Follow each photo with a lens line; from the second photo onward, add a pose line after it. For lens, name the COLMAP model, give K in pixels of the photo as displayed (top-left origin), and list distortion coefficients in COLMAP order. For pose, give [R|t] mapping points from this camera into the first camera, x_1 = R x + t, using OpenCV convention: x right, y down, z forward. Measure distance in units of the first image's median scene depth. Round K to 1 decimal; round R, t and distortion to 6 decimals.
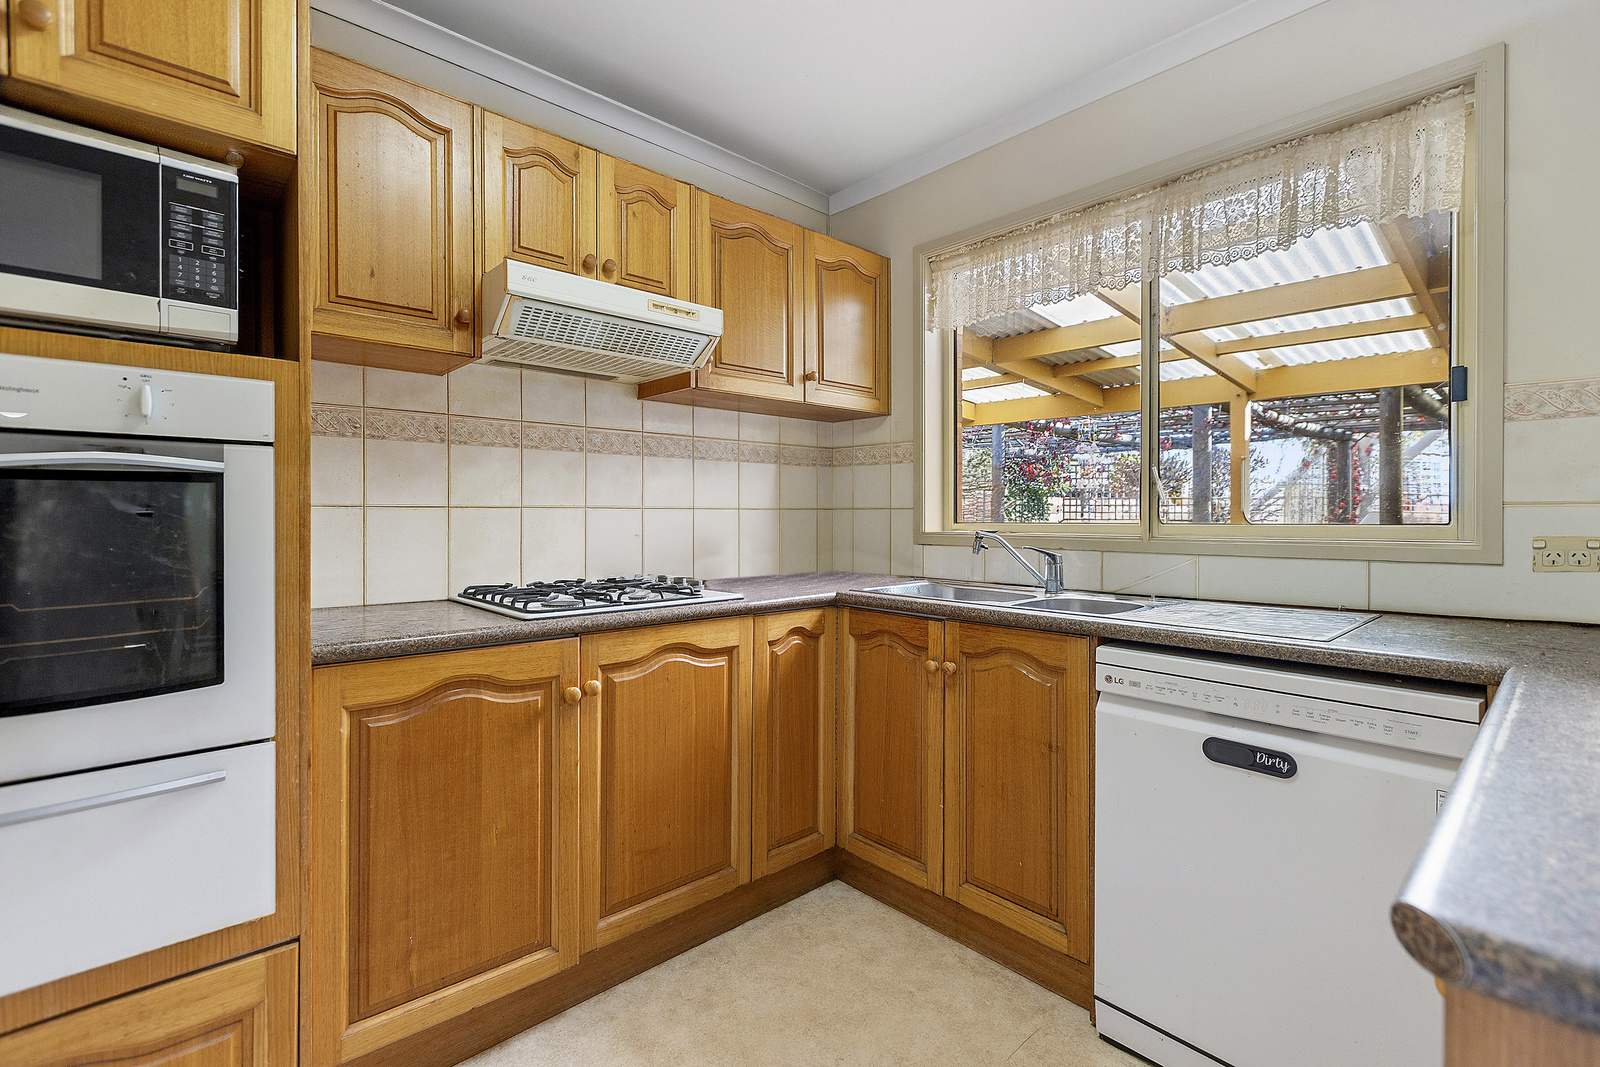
lens RADIAL K [[727.5, 0, 797.5], [0, 727.5, 525.5], [0, 0, 1]] dist [0.001694, -0.000874]
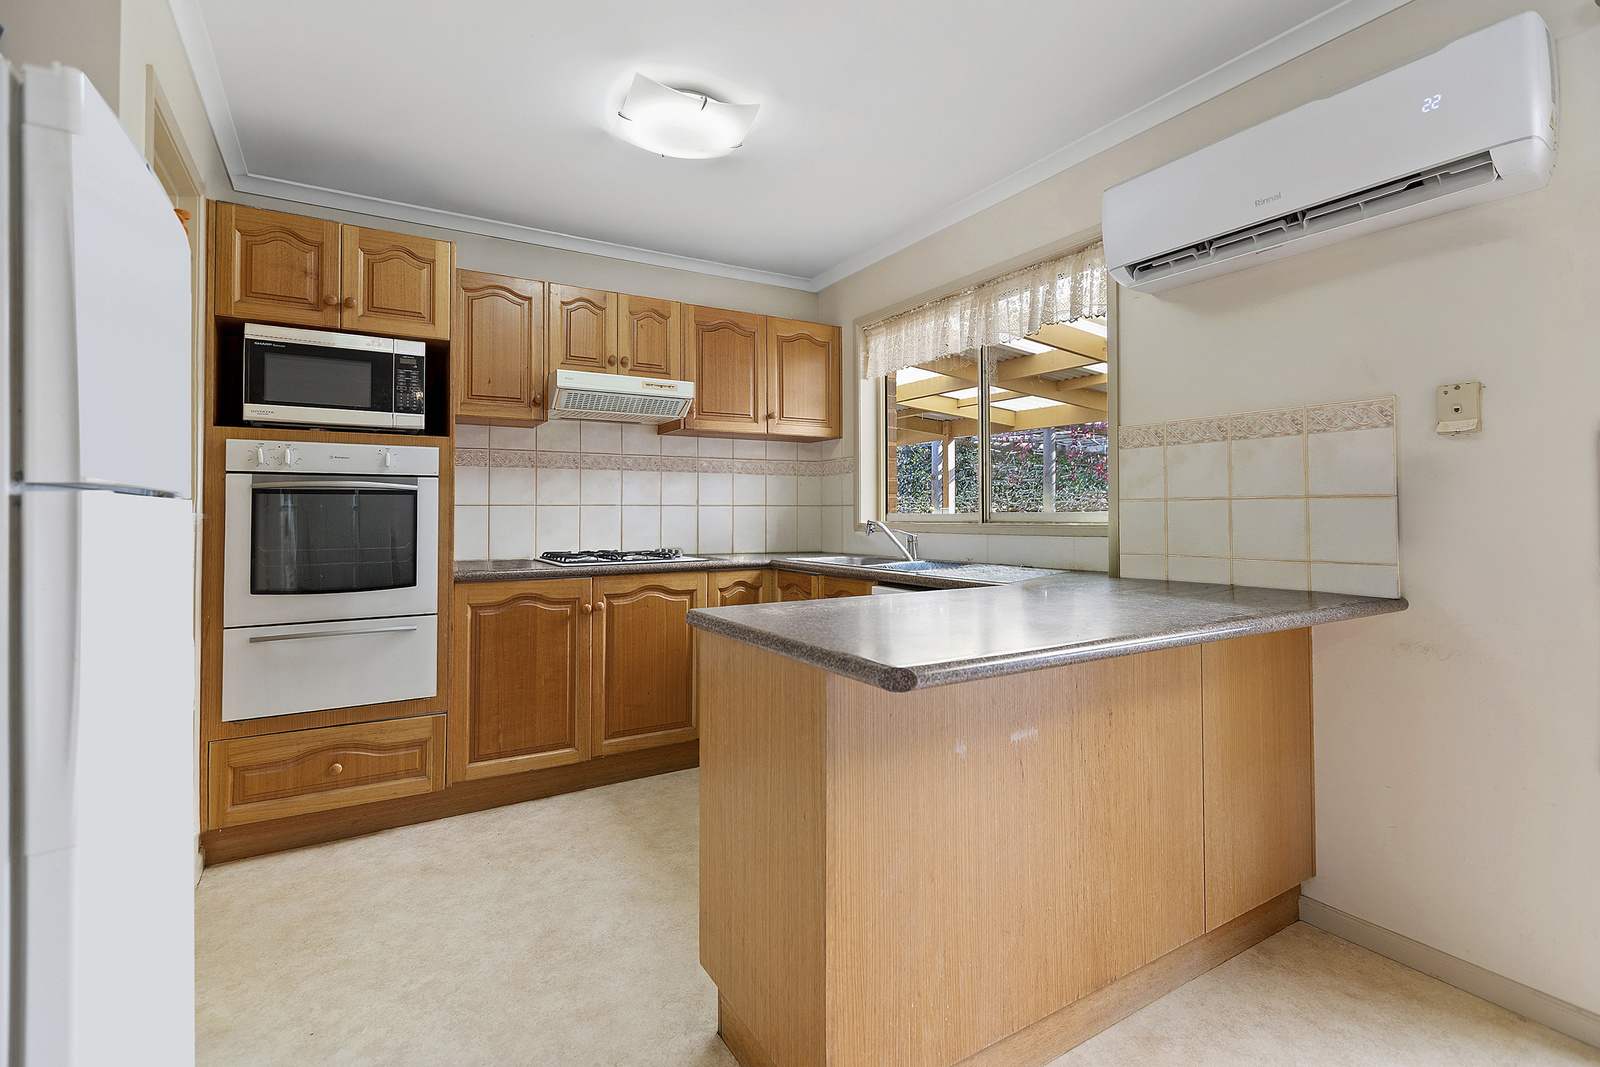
lens RADIAL K [[727.5, 0, 801.8], [0, 727.5, 505.7], [0, 0, 1]] dist [0.001694, -0.000874]
pose [[0.982436, -0.004286, -0.186551, 0.495375], [0.000048, 0.999742, -0.022718, 0.015430], [0.186601, 0.022310, 0.982182, -0.611454]]
